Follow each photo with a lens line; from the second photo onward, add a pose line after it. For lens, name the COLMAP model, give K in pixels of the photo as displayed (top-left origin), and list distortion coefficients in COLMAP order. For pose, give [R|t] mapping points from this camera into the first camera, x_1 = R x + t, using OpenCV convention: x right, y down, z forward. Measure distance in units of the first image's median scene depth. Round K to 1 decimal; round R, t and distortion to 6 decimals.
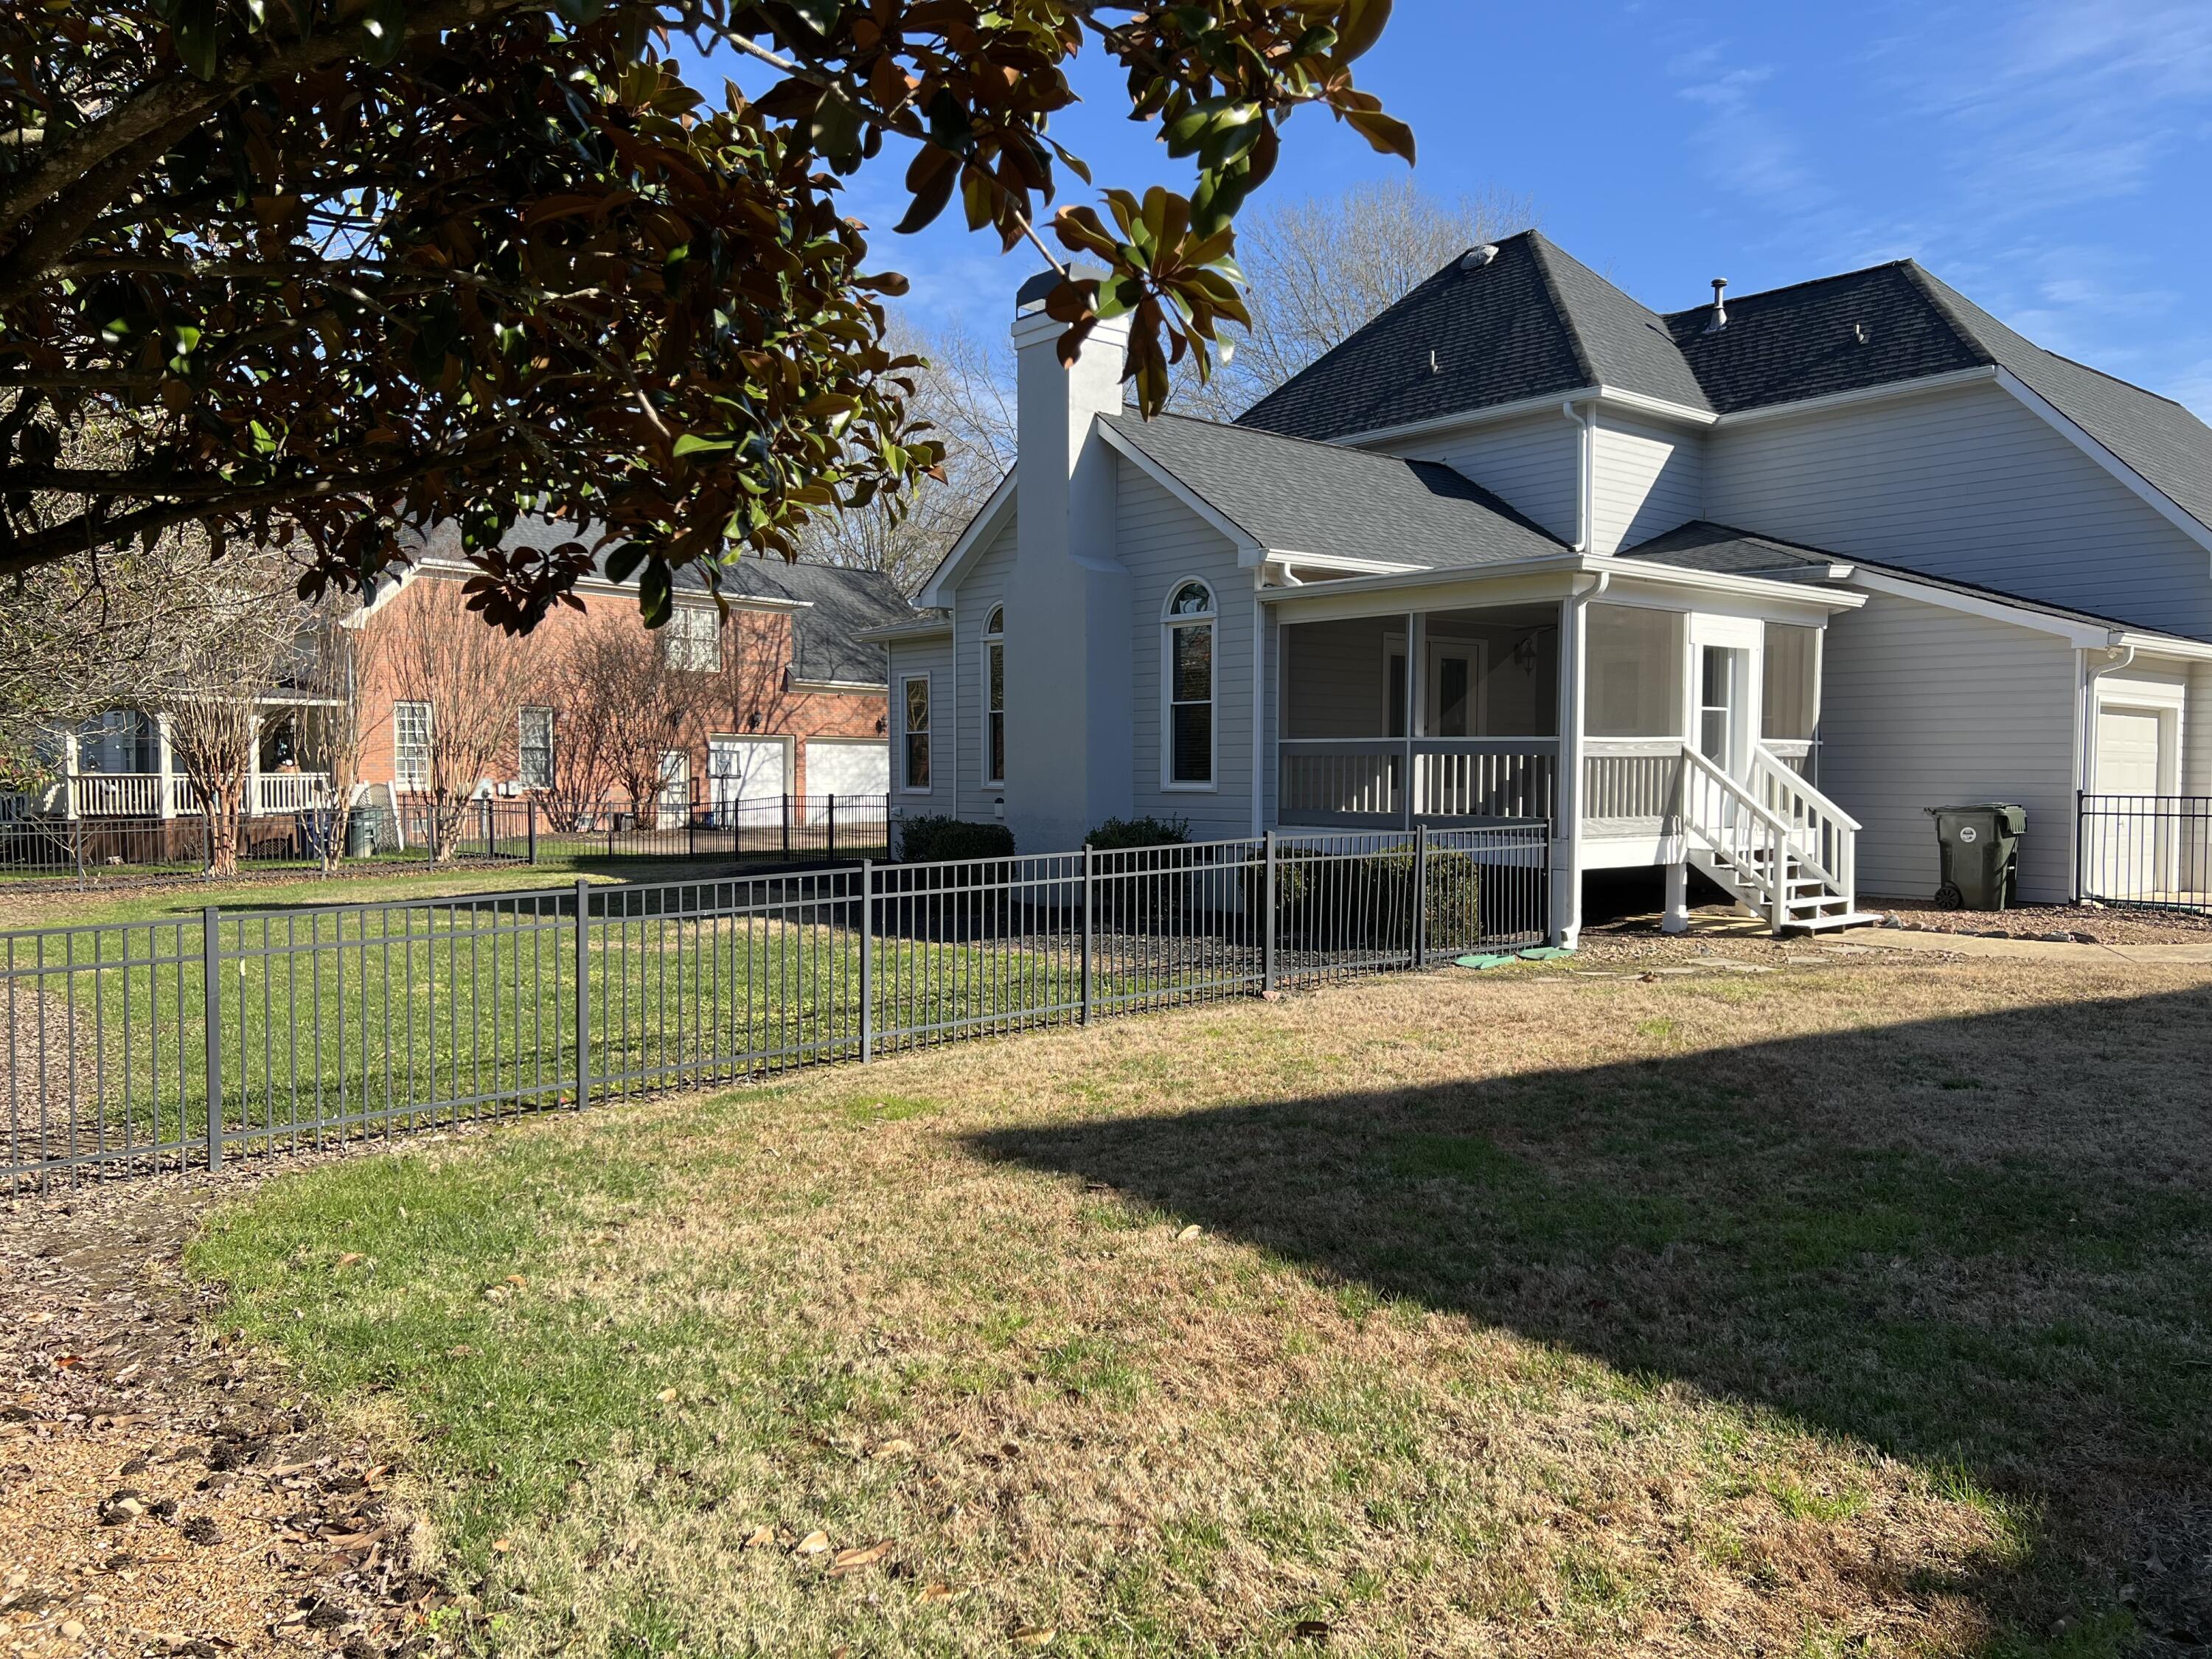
lens RADIAL K [[1546.6, 0, 1102.9], [0, 1546.6, 786.1], [0, 0, 1]] dist [0.007955, 0.003390]
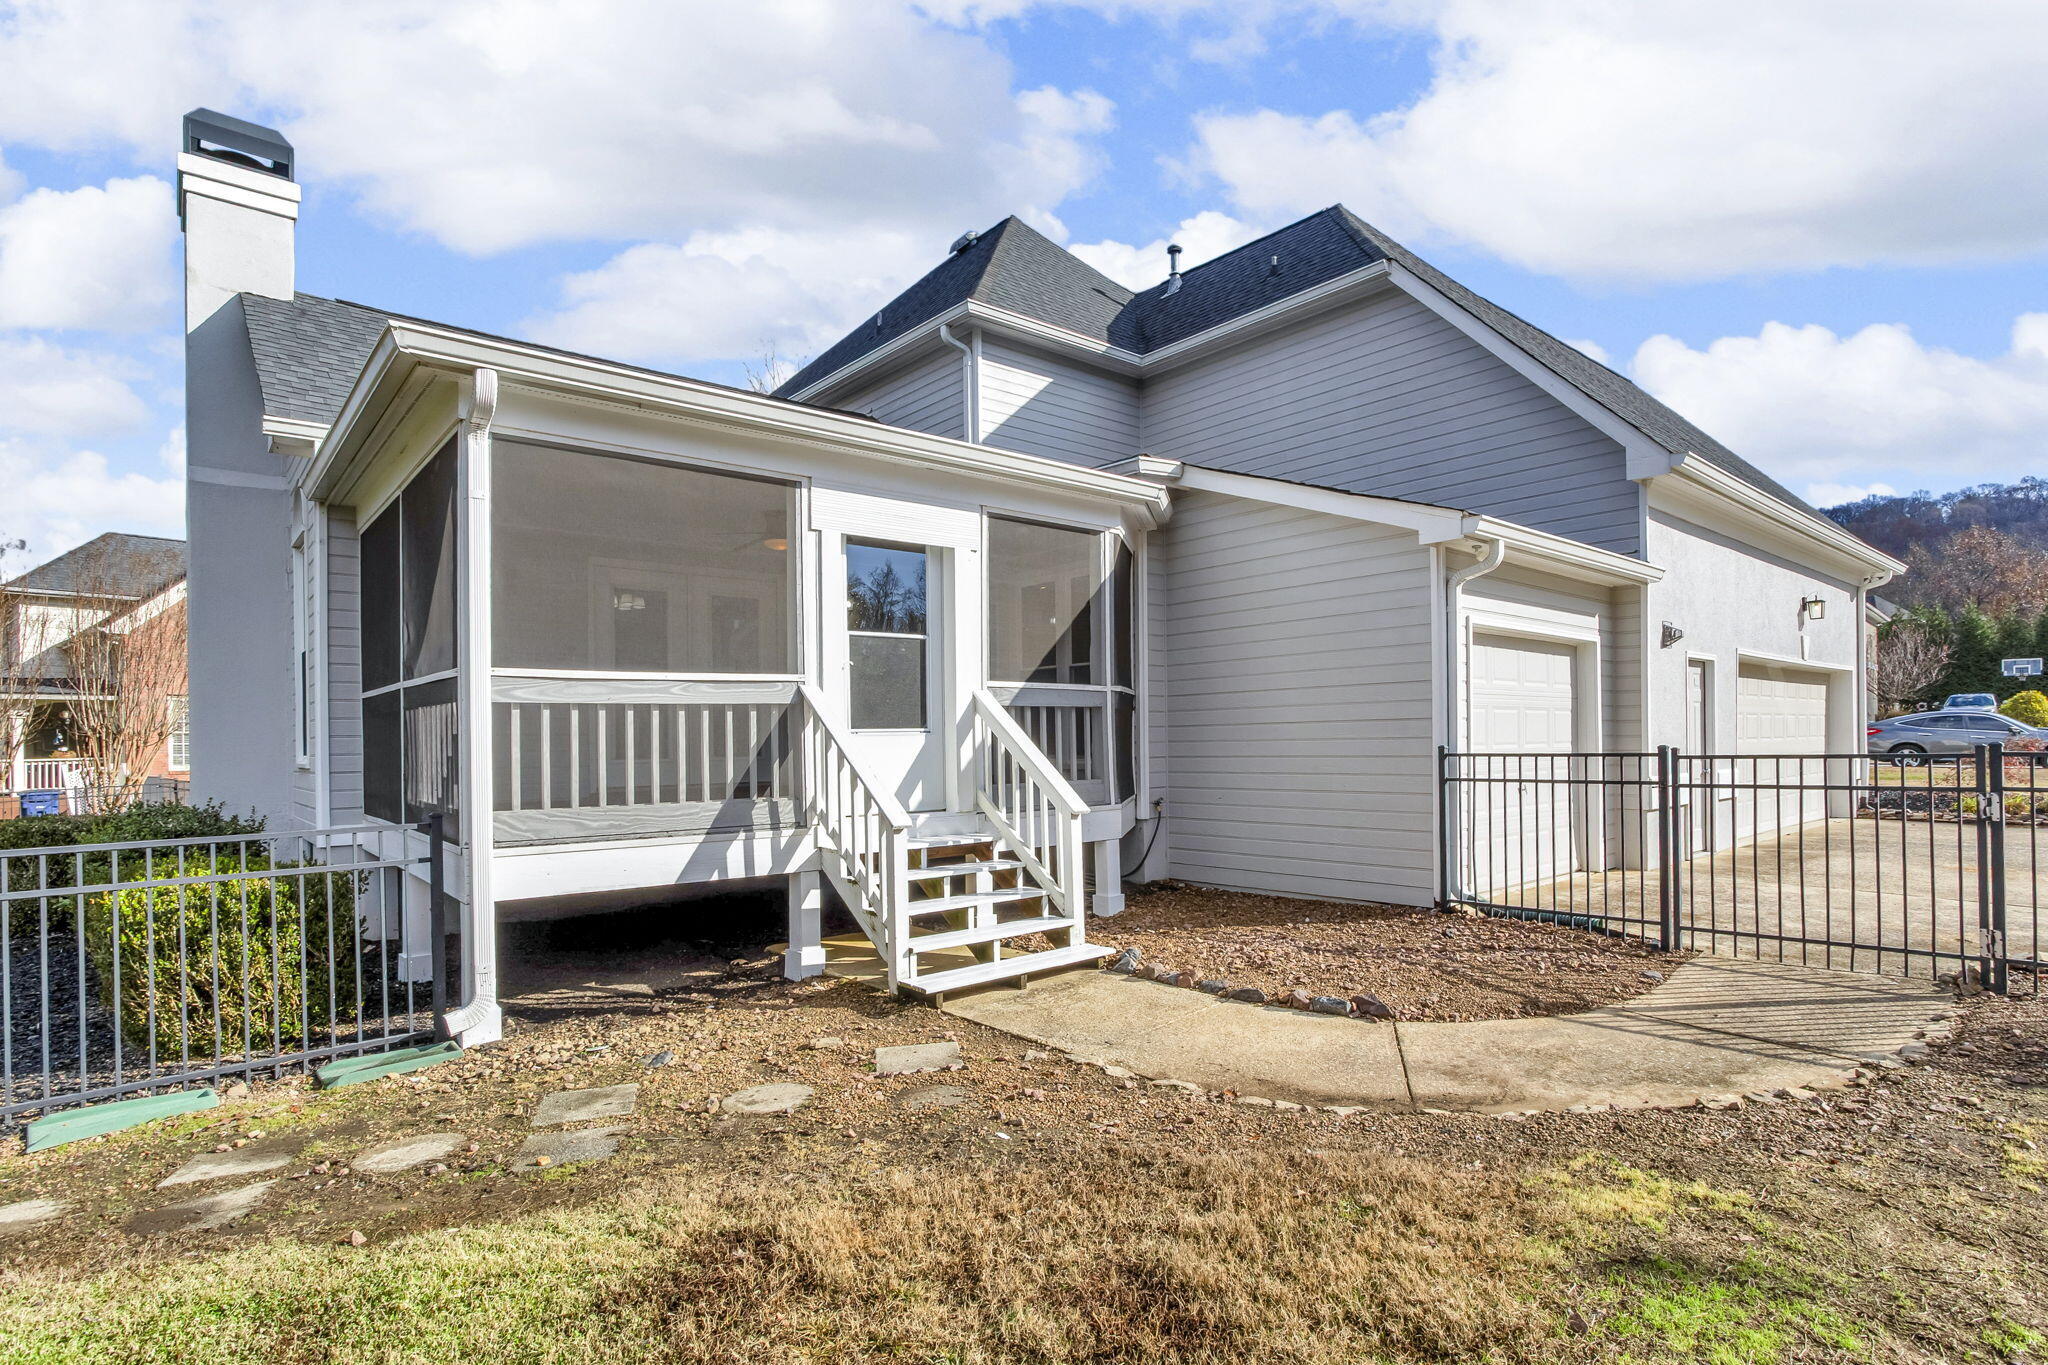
lens RADIAL K [[1032.0, 0, 1027.7], [0, 1032.0, 711.1], [0, 0, 1]] dist [-0.043462, 0.000352]
pose [[0.999542, -0.018114, 0.024244, 0.448913], [0.019118, 0.998940, -0.041869, 0.002585], [-0.023460, 0.042313, 0.998829, 0.562460]]
